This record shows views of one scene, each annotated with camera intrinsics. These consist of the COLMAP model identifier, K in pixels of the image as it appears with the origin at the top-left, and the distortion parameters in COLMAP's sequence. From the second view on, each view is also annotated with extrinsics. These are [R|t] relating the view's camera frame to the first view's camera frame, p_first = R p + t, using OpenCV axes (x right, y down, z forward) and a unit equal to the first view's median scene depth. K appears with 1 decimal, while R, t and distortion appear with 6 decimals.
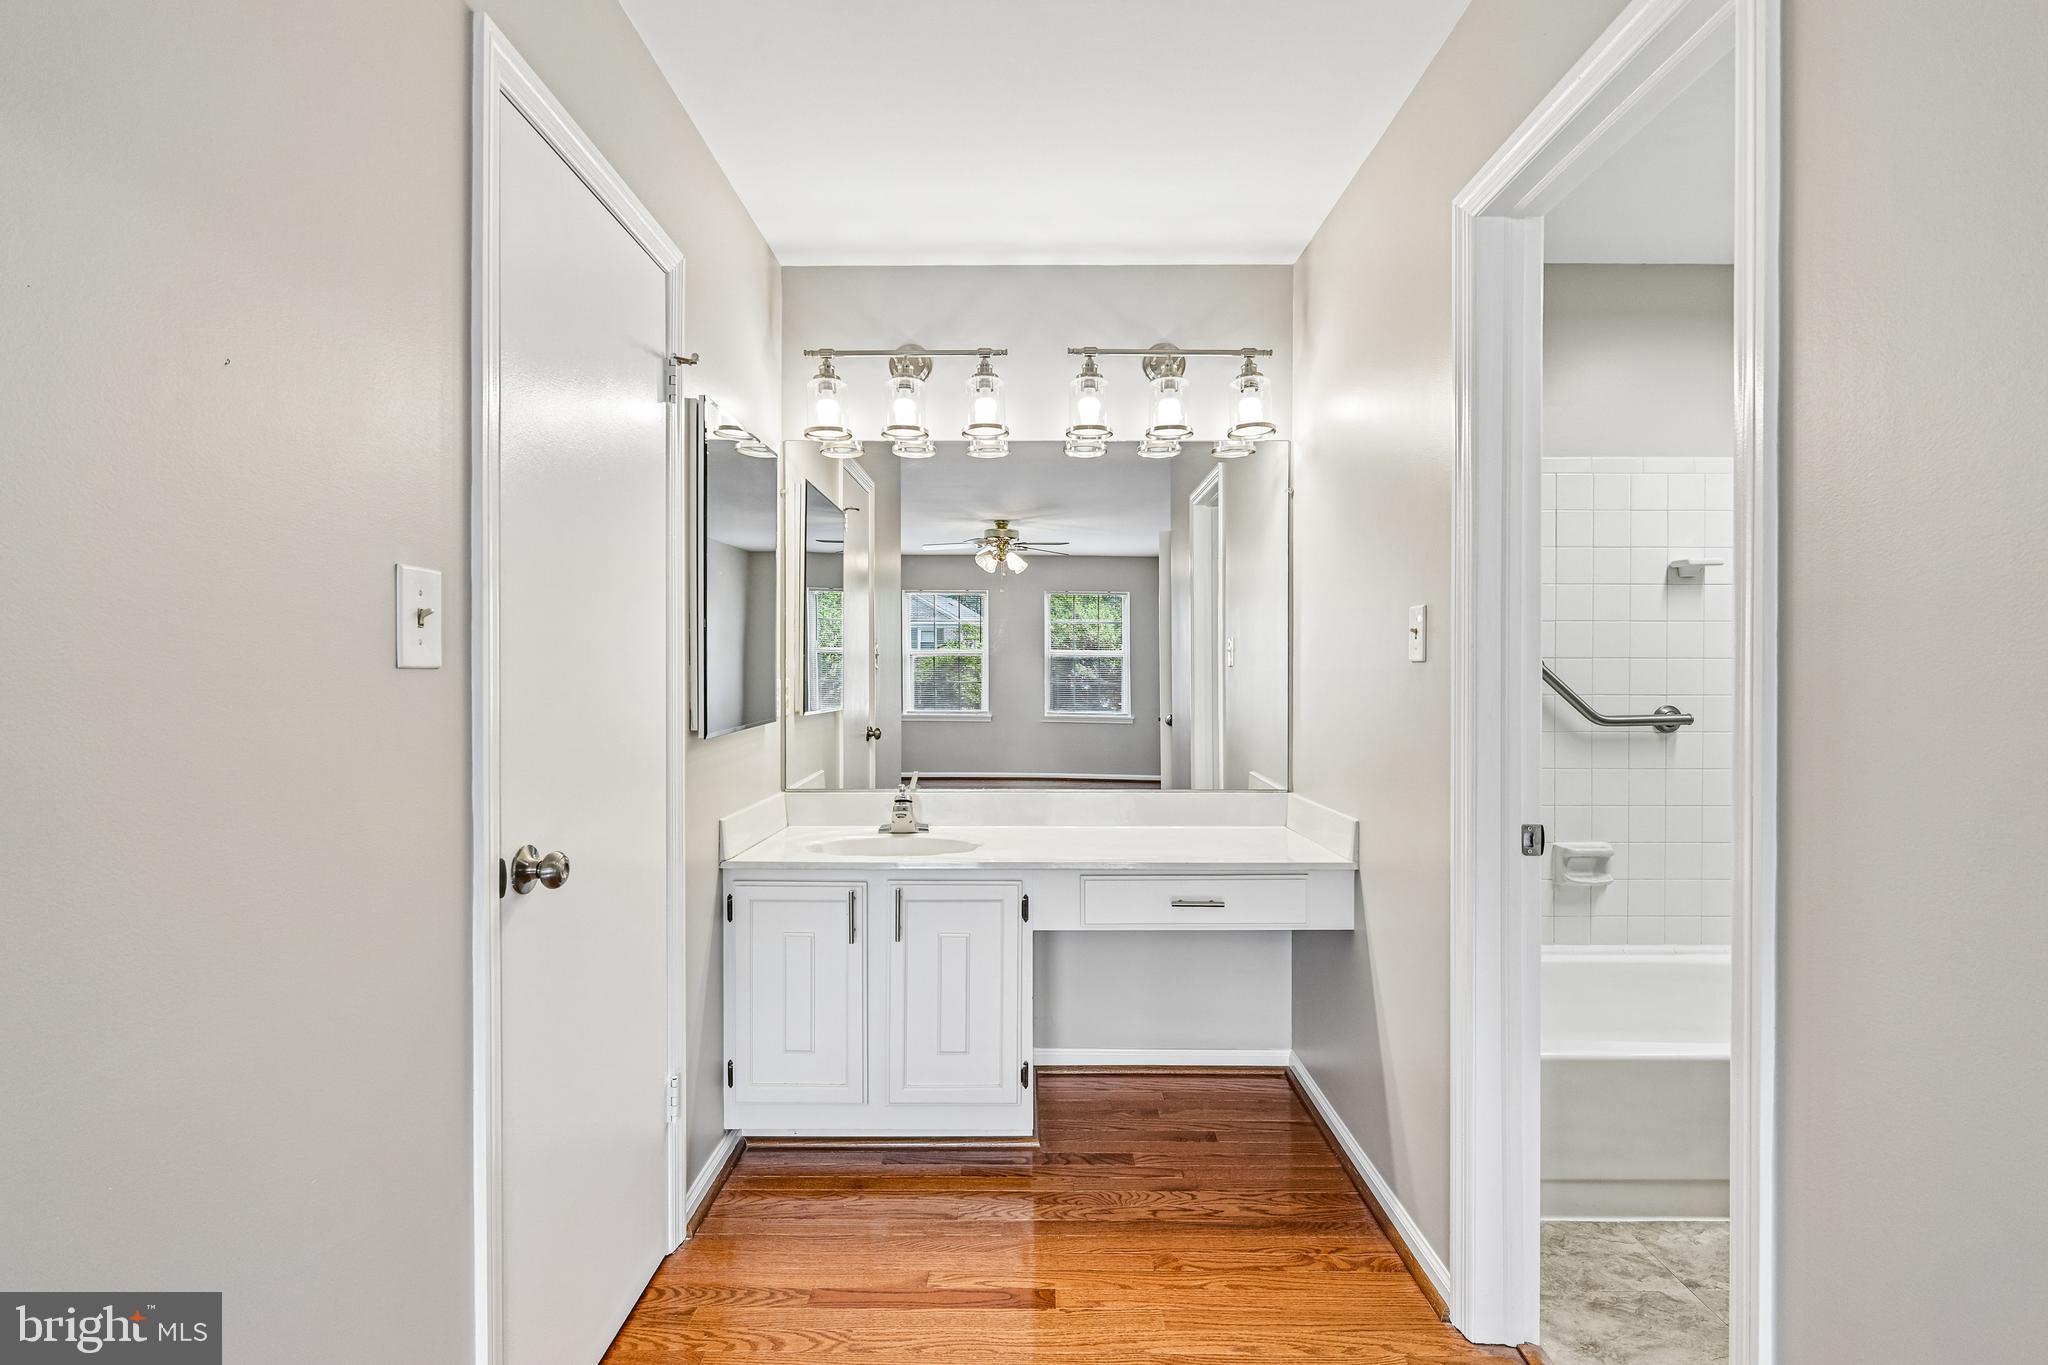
lens RADIAL K [[919.9, 0, 1030.4], [0, 919.9, 679.4], [0, 0, 1]] dist [-0.000629, -0.000276]
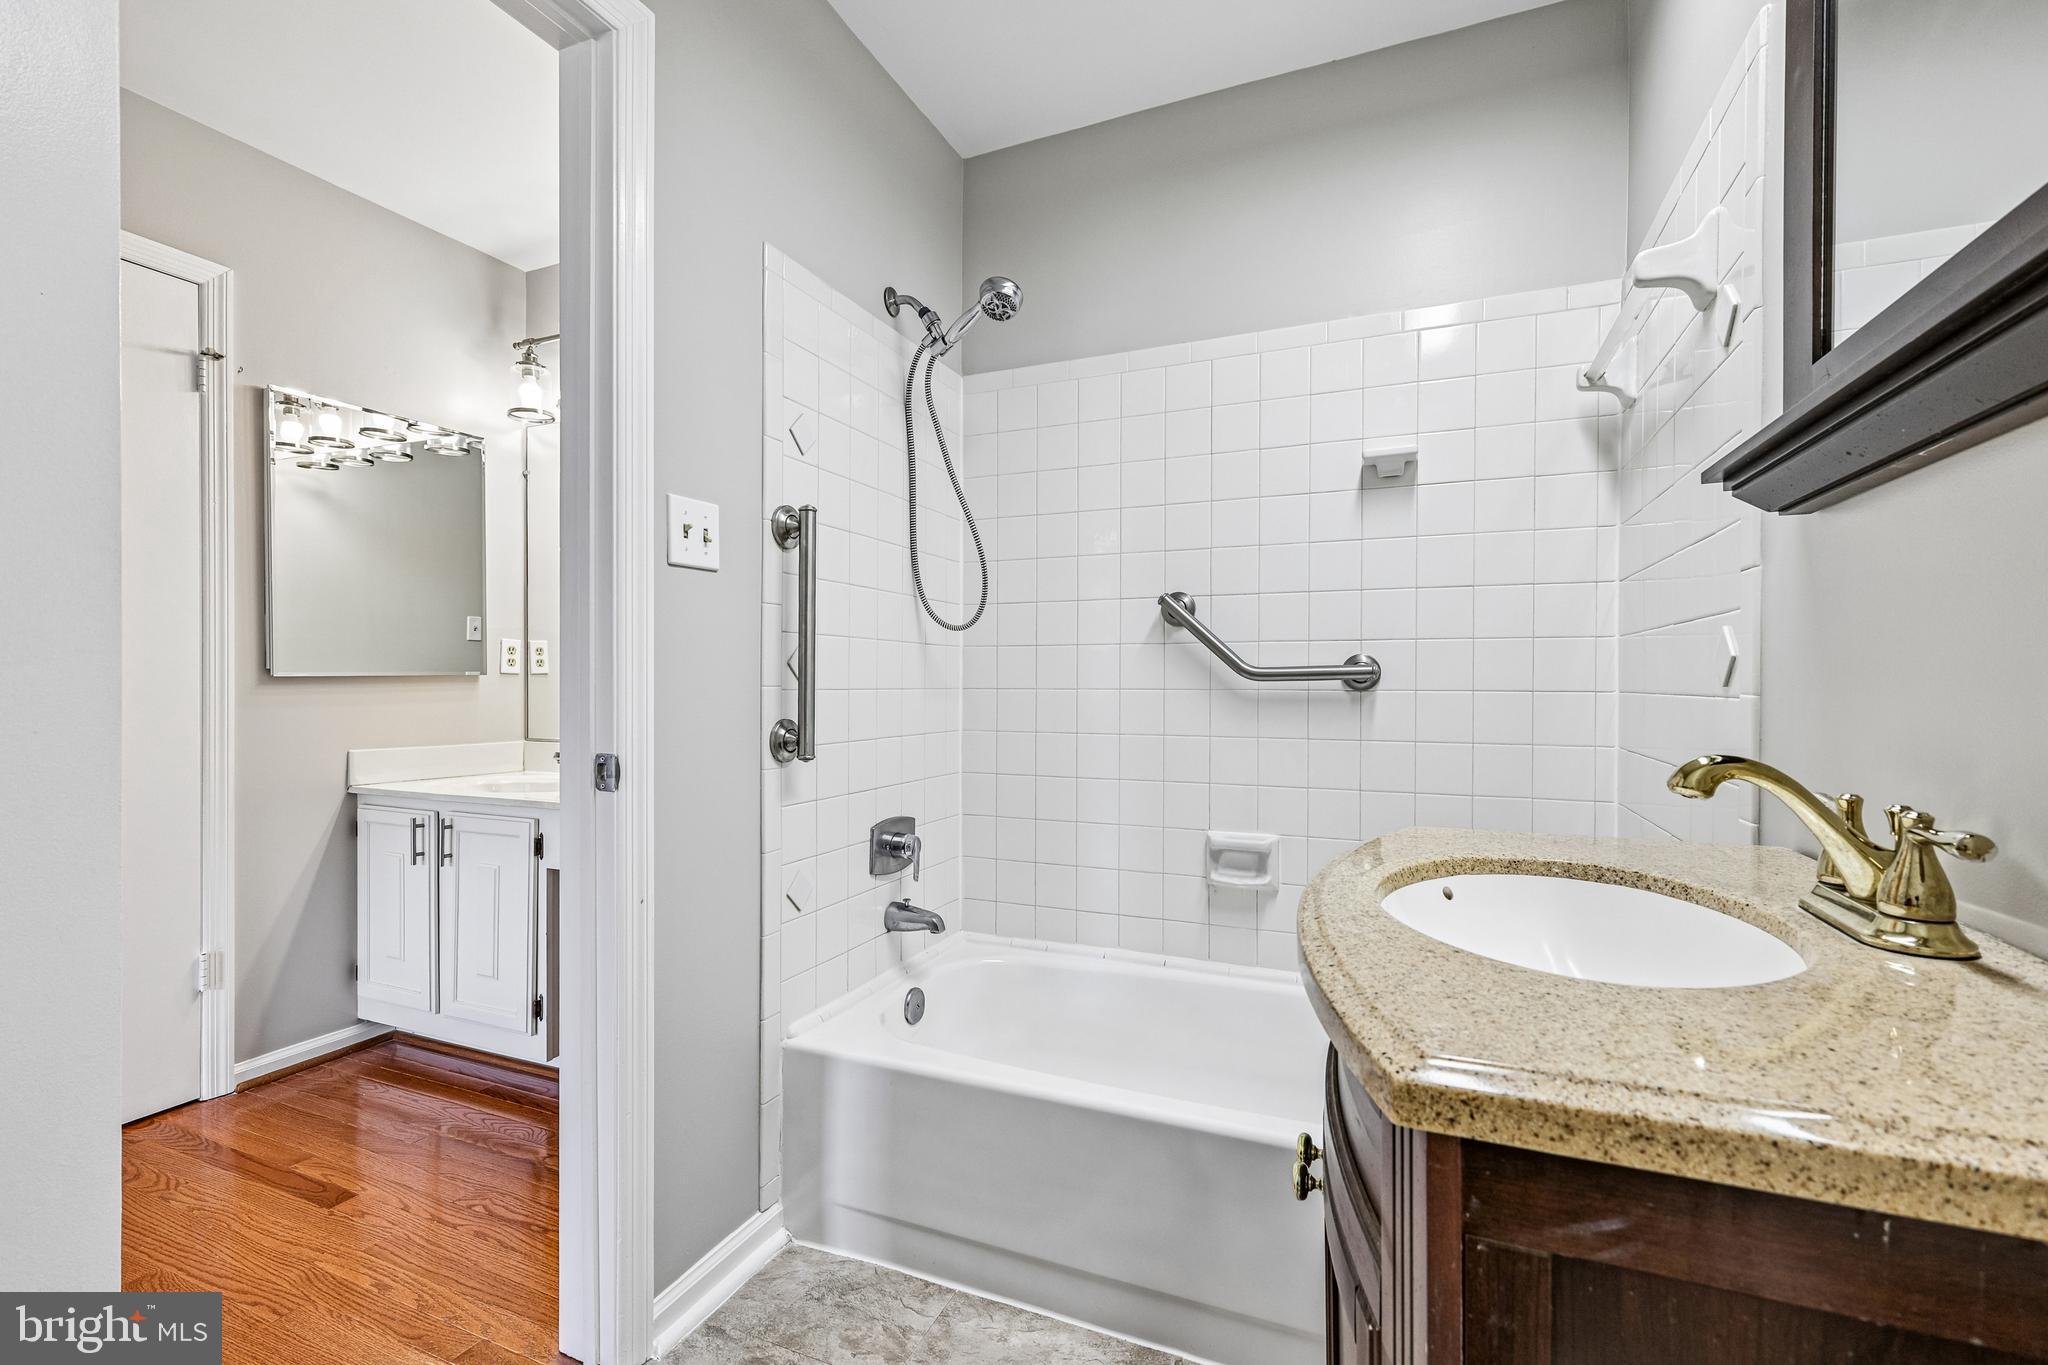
lens RADIAL K [[906.2, 0, 1024.0], [0, 906.2, 682.5], [0, 0, 1]] dist [0.004041, -0.000060]
pose [[0.918358, 0.001100, -0.395748, 0.741992], [-0.003583, 0.999978, -0.005533, 0.056990], [0.395733, 0.006500, 0.918342, 0.230591]]
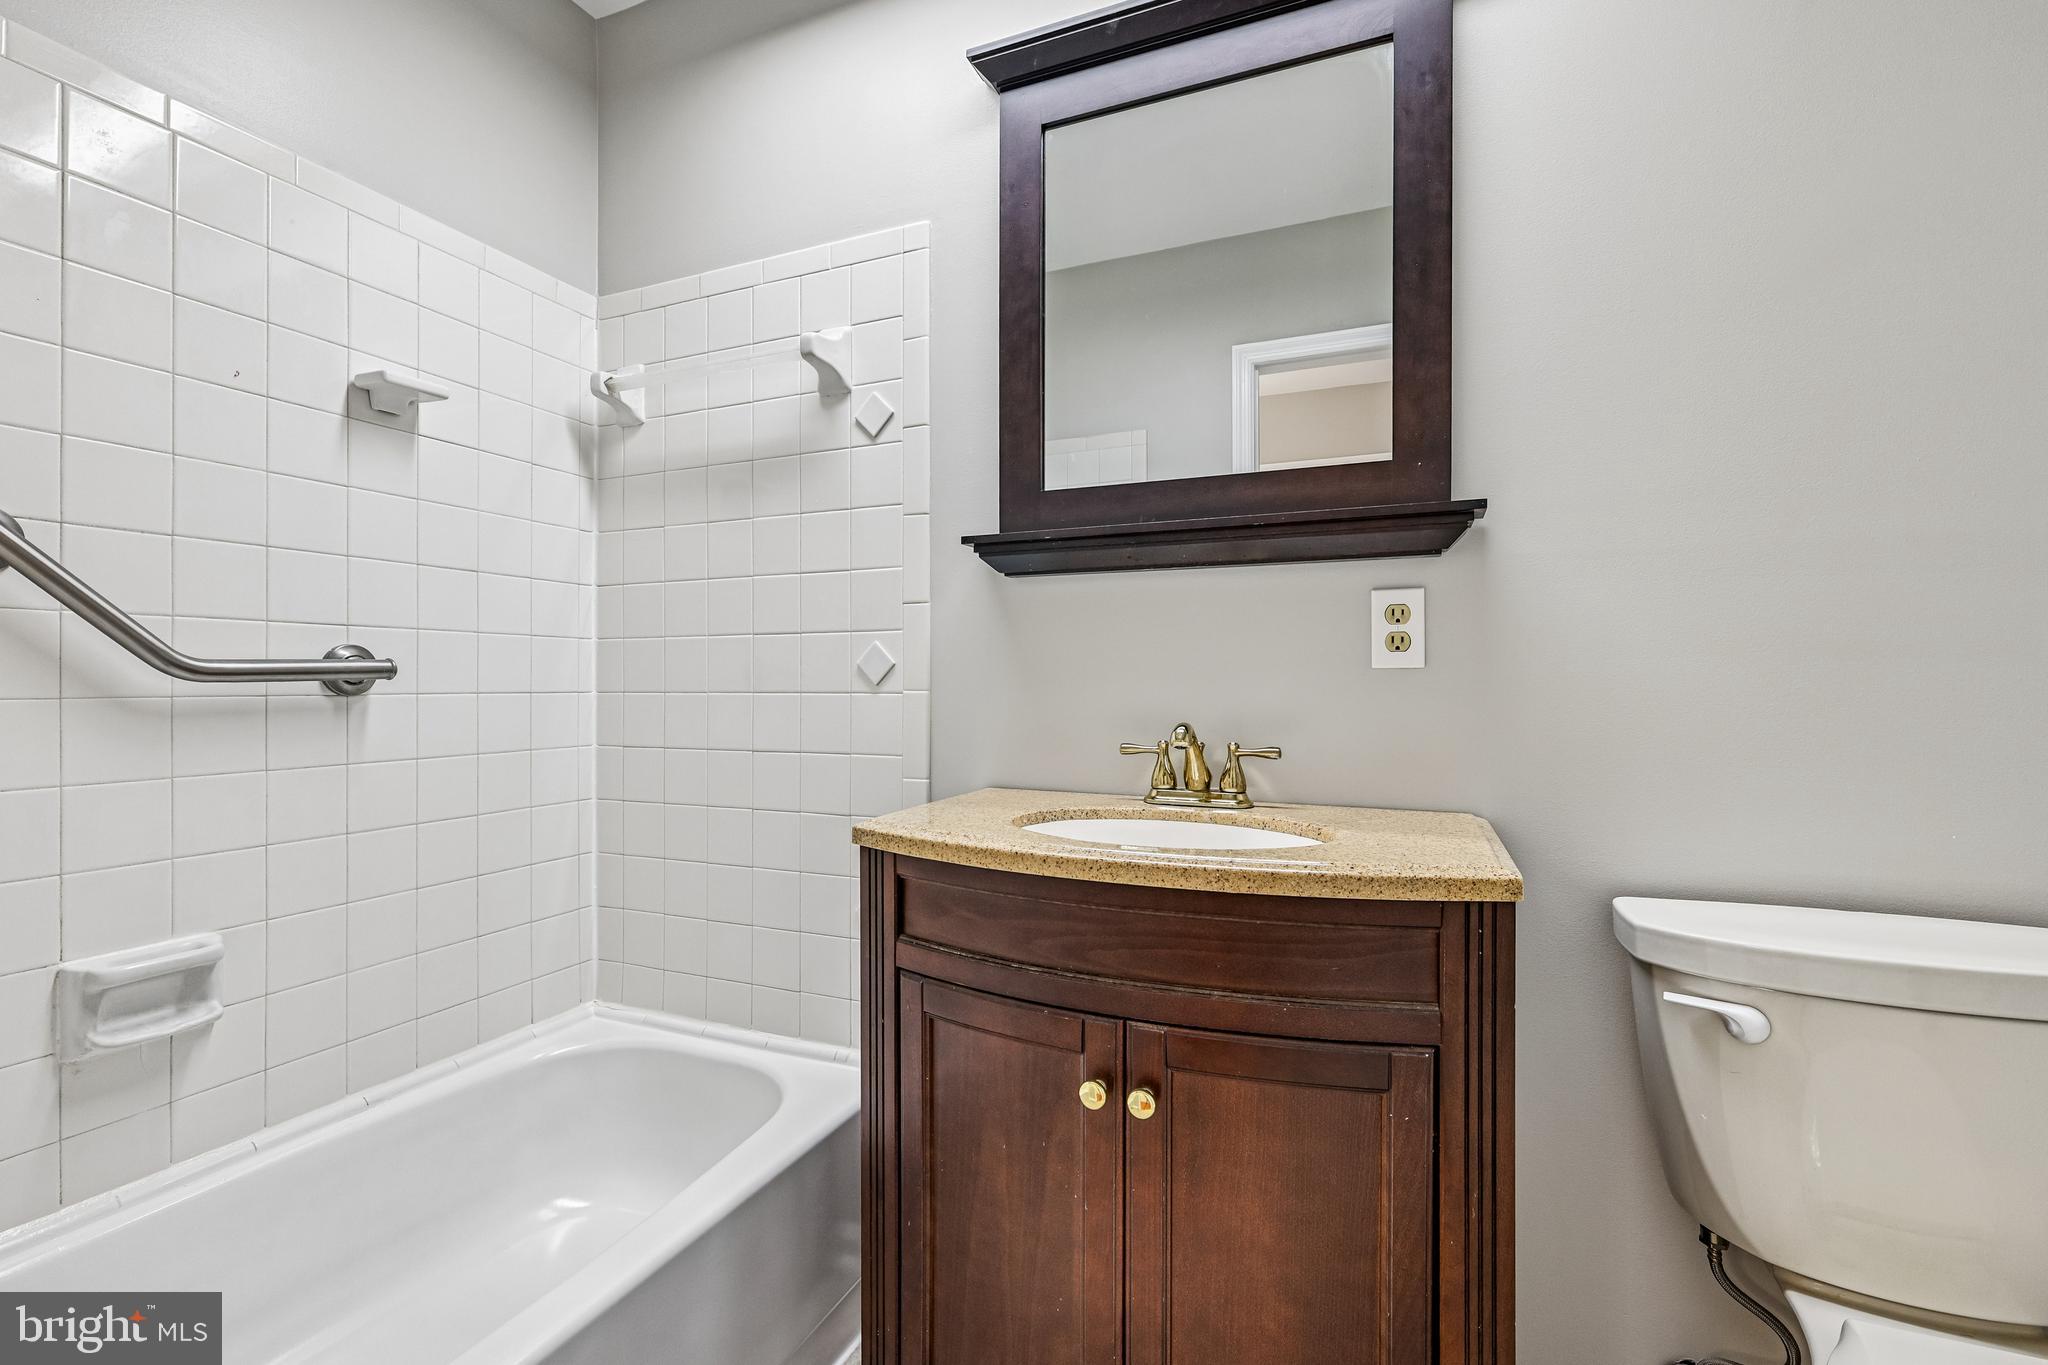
lens RADIAL K [[906.2, 0, 1024.0], [0, 906.2, 682.5], [0, 0, 1]] dist [0.004041, -0.000060]
pose [[0.382790, -0.002688, 0.923831, 0.361226], [0.006995, 0.999976, 0.000012, 0.053818], [-0.923809, 0.006458, 0.382799, 0.444261]]
